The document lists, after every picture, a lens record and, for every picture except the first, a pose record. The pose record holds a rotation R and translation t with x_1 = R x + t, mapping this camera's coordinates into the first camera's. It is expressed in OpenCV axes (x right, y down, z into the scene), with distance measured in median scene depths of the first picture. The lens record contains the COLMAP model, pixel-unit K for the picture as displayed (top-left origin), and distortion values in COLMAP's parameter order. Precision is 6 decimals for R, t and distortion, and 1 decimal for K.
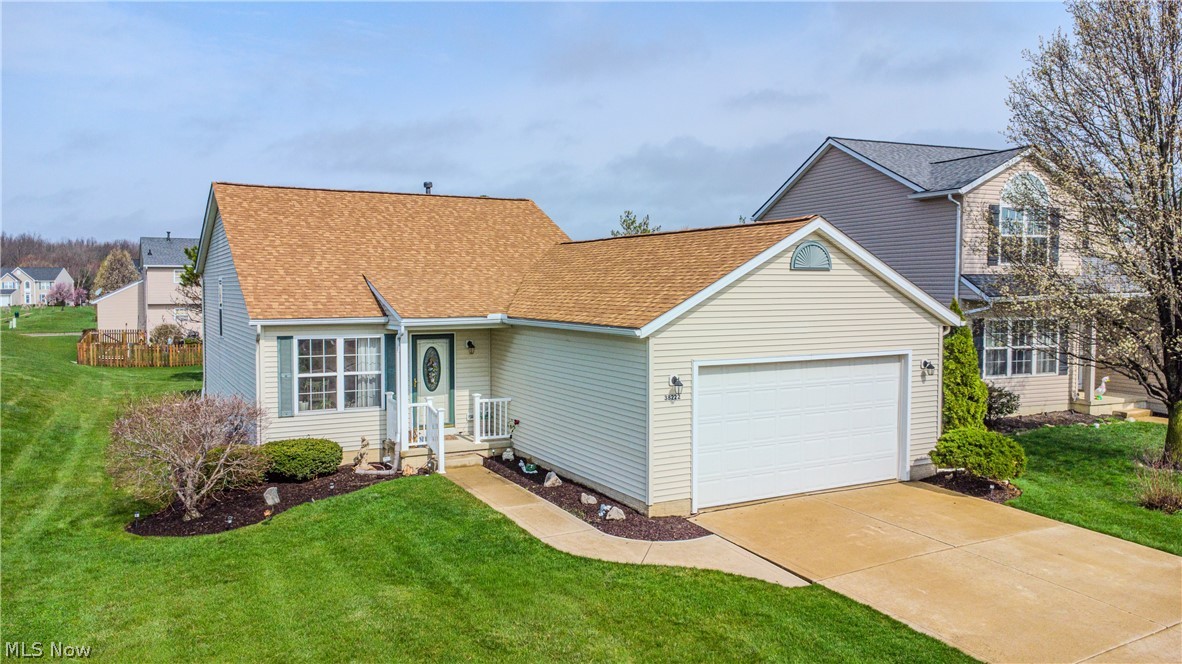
lens RADIAL K [[860.6, 0, 591.0], [0, 860.6, 332.0], [0, 0, 1]] dist [0.009603, -0.009589]
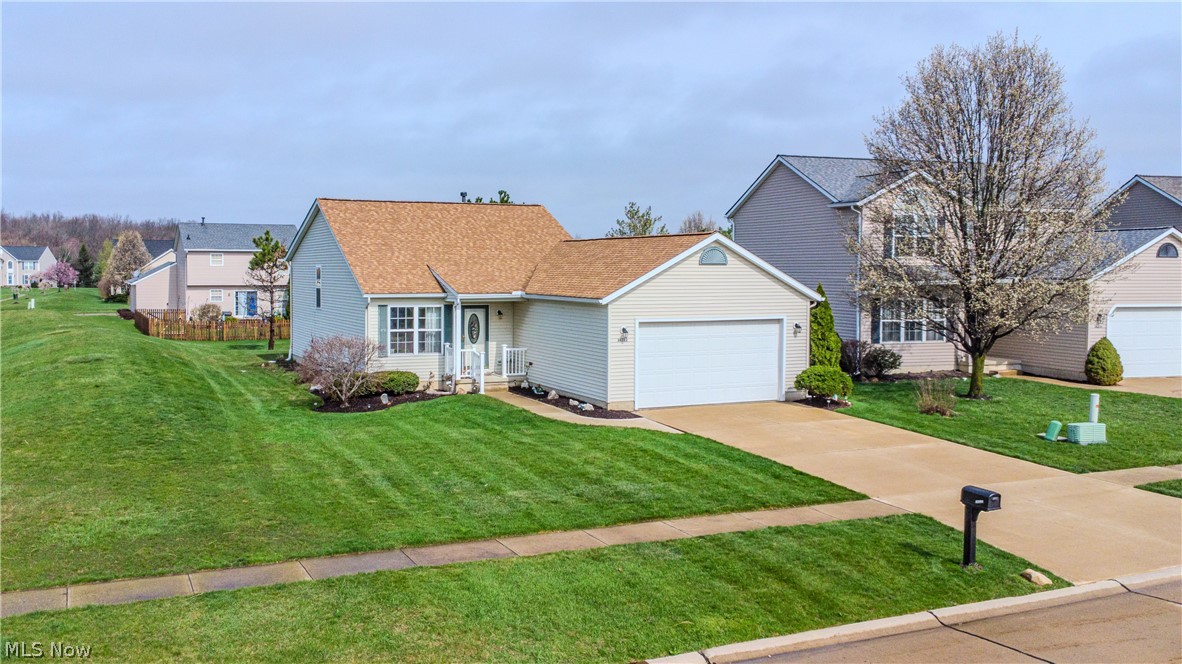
lens RADIAL K [[951.0, 0, 524.9], [0, 951.0, 330.4], [0, 0, 1]] dist [-0.001528, -0.001805]
pose [[0.995905, 0.009464, -0.089914, 0.054155], [-0.008389, 0.999889, 0.012327, 0.026674], [0.090021, -0.011523, 0.995873, -0.670975]]
